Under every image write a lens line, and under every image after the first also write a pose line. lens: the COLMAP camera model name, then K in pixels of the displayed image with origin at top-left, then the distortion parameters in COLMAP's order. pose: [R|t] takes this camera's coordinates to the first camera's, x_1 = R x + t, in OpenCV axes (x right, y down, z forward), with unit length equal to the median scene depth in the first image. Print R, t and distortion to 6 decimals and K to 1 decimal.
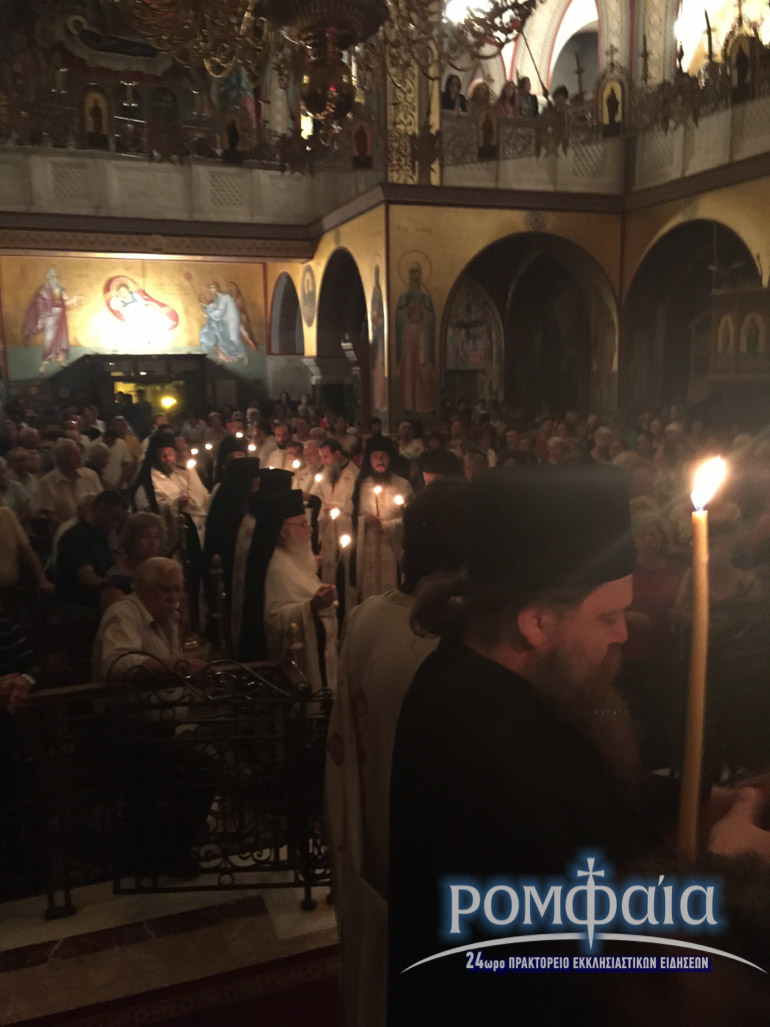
lens RADIAL K [[924.5, 0, 385.2], [0, 924.5, 511.0], [0, 0, 1]] dist [0.056833, -0.028328]
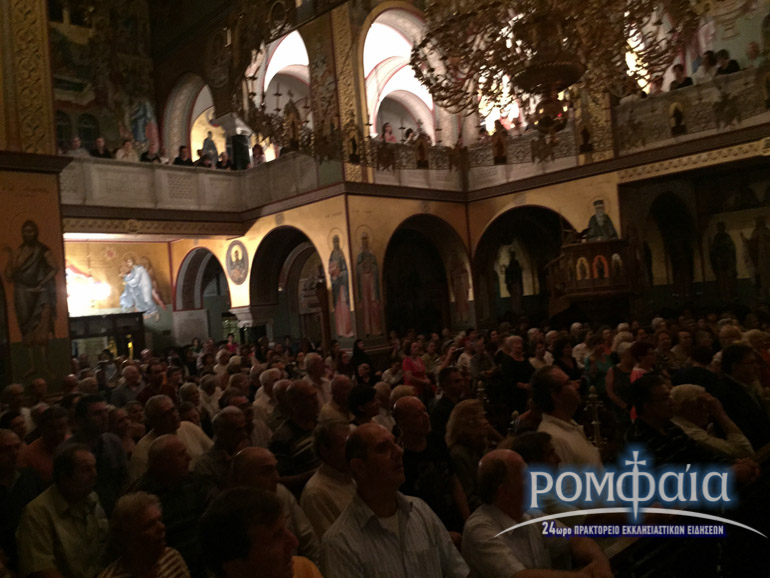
lens RADIAL K [[693.2, 0, 384.8], [0, 693.2, 283.3], [0, 0, 1]] dist [0.056833, -0.028328]
pose [[0.906512, -0.047610, 0.419486, -0.336408], [0.135577, 0.973821, -0.182459, 0.010673], [-0.399818, 0.222274, 0.889236, 0.029415]]
